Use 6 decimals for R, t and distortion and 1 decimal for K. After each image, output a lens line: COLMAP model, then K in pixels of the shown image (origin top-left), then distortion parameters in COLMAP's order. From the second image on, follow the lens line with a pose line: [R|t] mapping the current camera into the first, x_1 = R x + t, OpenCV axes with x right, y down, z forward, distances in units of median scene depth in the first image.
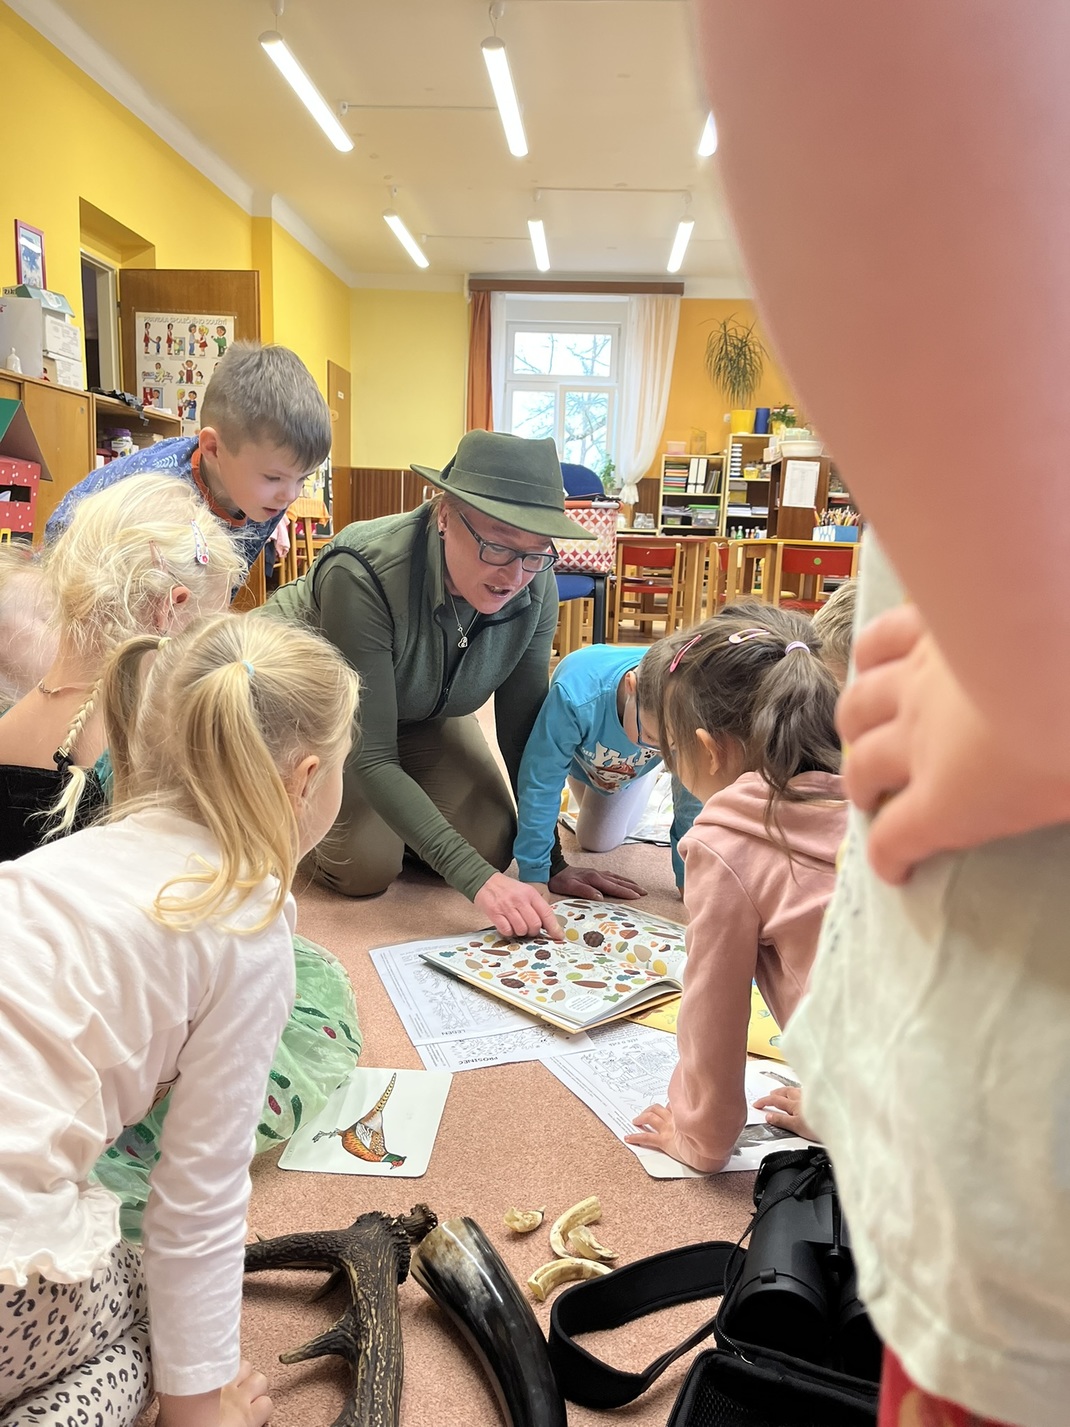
lens RADIAL K [[1071.1, 0, 535.0], [0, 1071.1, 713.5], [0, 0, 1]] dist [0.054285, -0.072790]
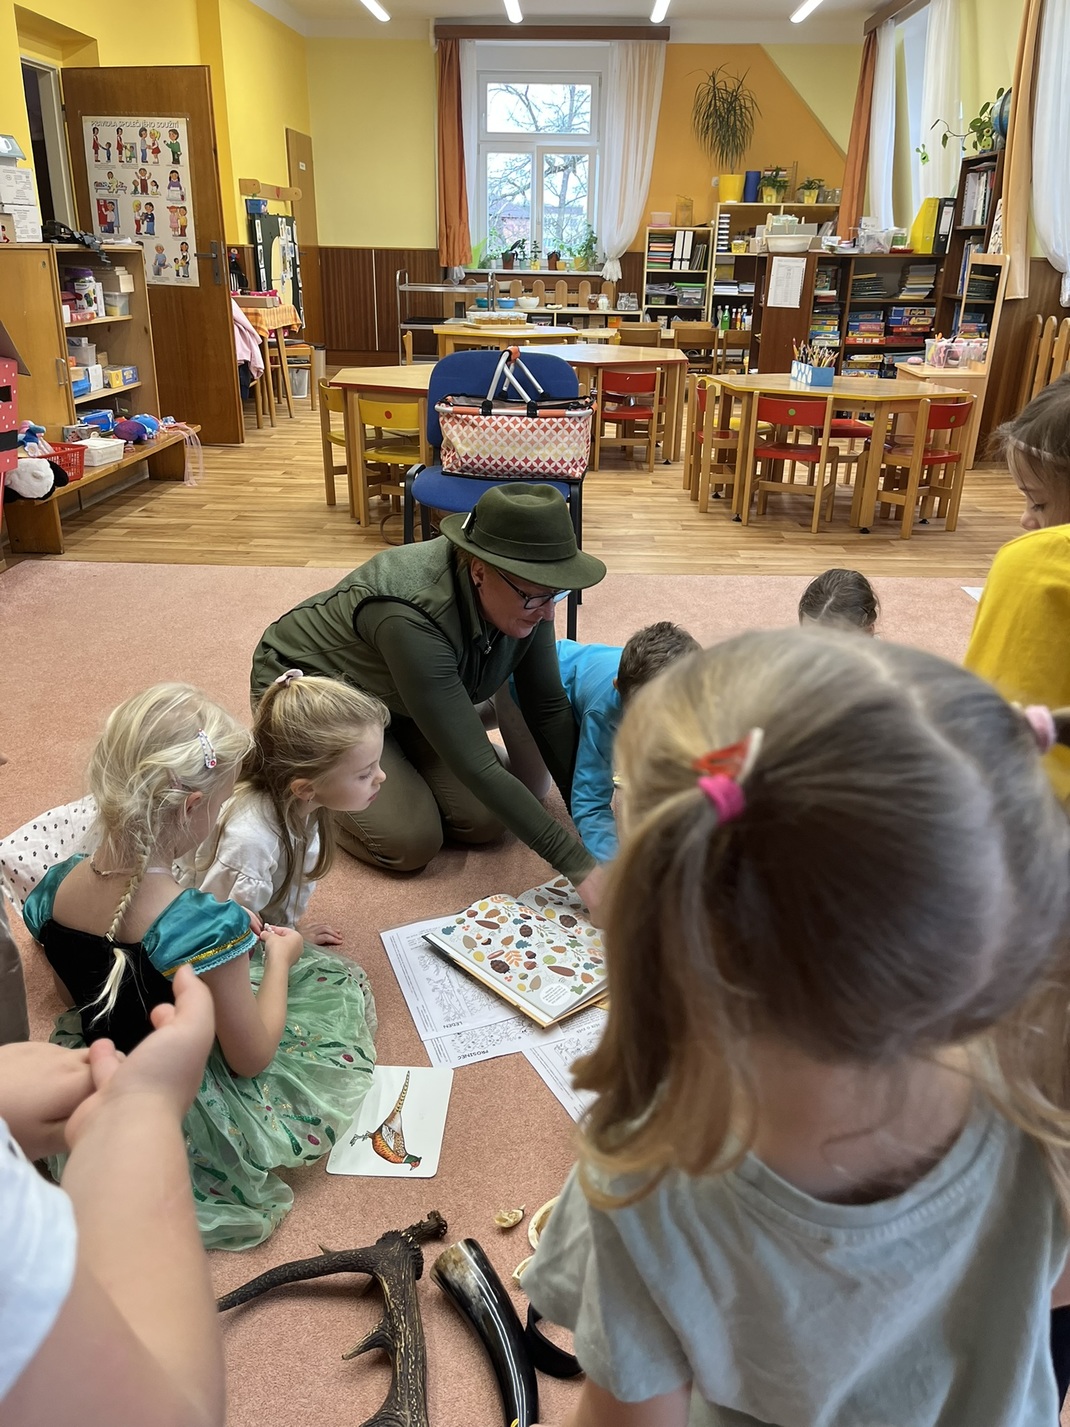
lens RADIAL K [[1068.9, 0, 543.5], [0, 1068.9, 696.4], [0, 0, 1]] dist [0.084696, -0.129416]
pose [[0.999575, -0.025023, 0.014947, 0.004658], [0.021128, 0.975297, 0.219886, -0.077292], [-0.020080, -0.219476, 0.975411, -0.032808]]
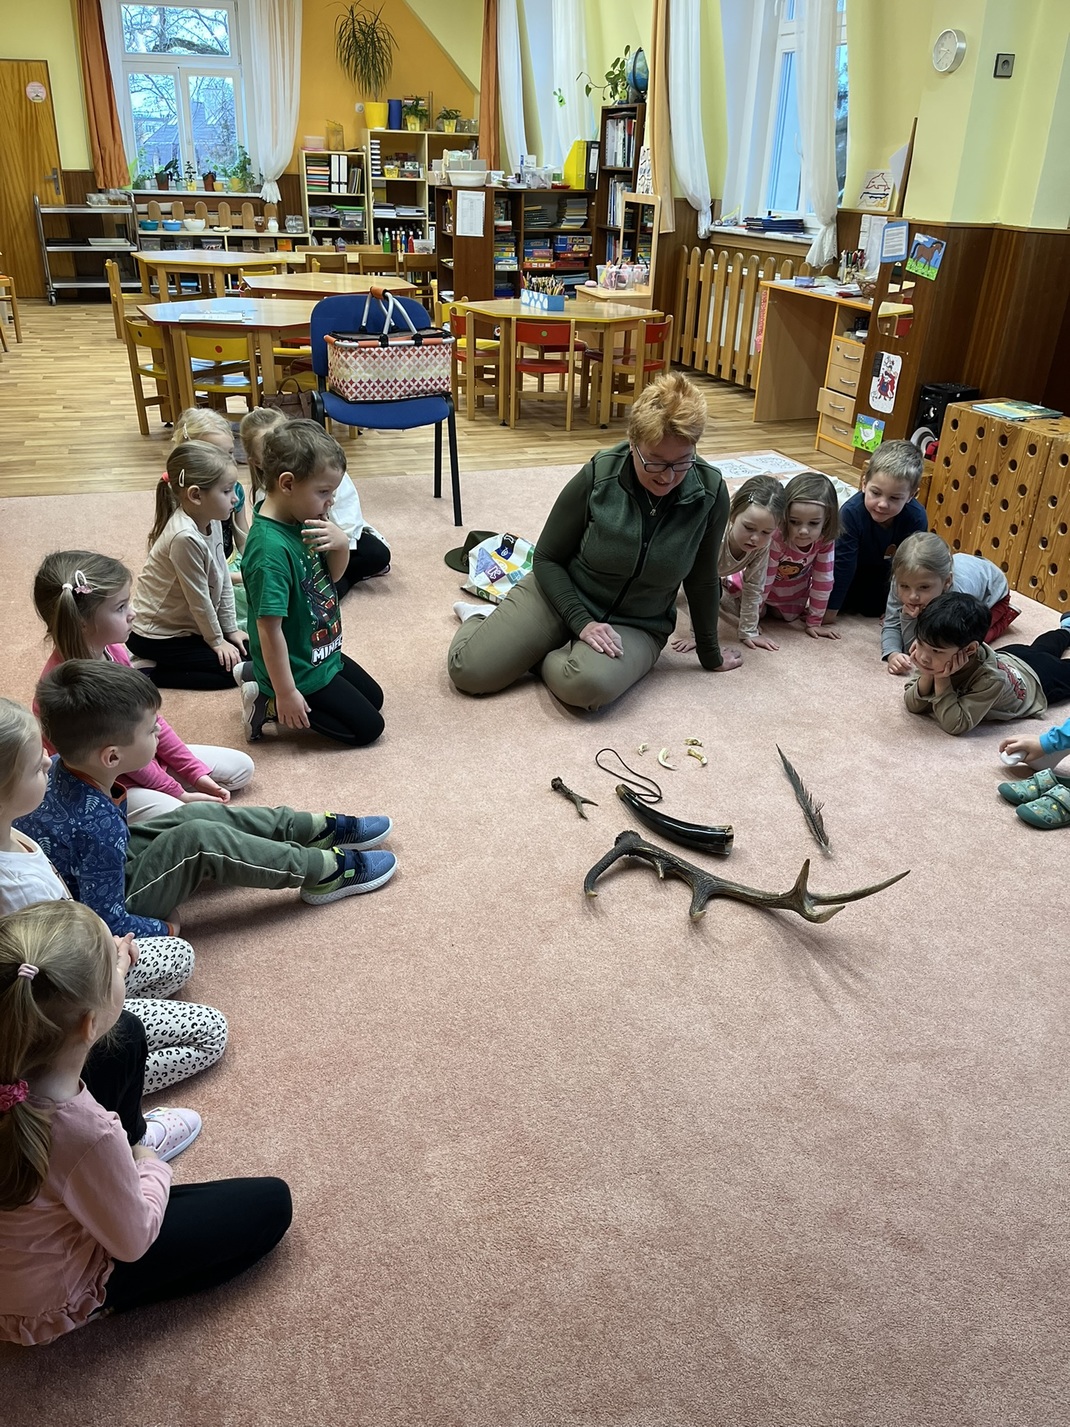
lens RADIAL K [[1071.1, 0, 535.0], [0, 1071.1, 713.5], [0, 0, 1]] dist [0.054285, -0.072790]
pose [[0.923094, -0.179161, 0.340291, -0.186166], [0.064696, 0.944587, 0.321822, -0.091061], [-0.379092, -0.275057, 0.883534, -0.174461]]
